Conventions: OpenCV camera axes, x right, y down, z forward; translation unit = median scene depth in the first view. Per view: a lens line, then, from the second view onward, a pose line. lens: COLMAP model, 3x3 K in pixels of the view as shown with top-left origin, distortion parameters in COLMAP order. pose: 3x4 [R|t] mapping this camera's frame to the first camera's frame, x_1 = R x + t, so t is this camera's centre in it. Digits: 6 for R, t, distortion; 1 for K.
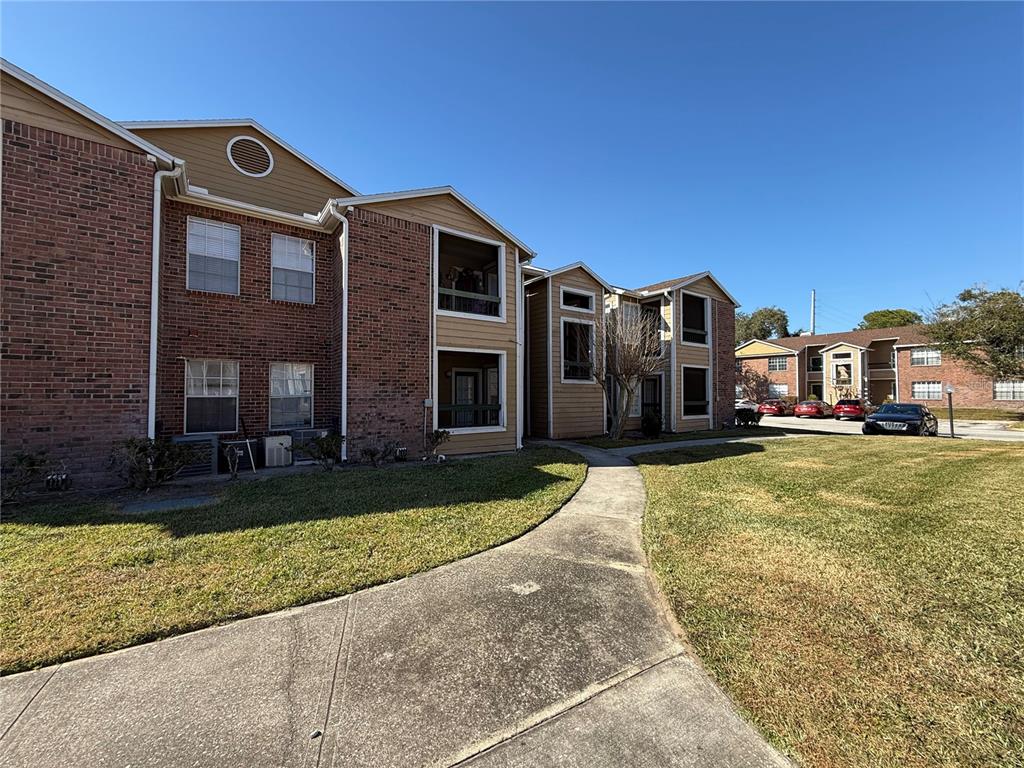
lens RADIAL K [[408.8, 0, 509.6], [0, 408.8, 386.4], [0, 0, 1]] dist [0.000517, 0.000352]
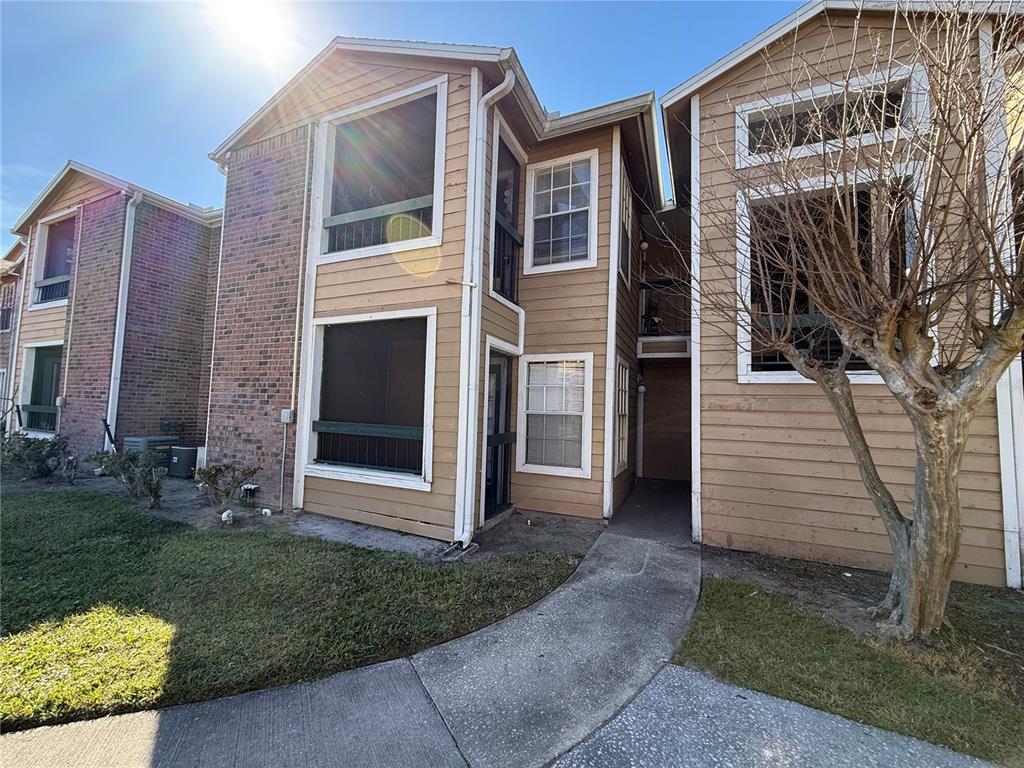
lens RADIAL K [[408.8, 0, 509.6], [0, 408.8, 386.4], [0, 0, 1]] dist [0.000517, 0.000352]
pose [[0.509512, -0.037045, -0.859666, 0.407667], [-0.018489, 0.998371, -0.053981, 0.020840], [0.860265, 0.043398, 0.507997, 0.850087]]
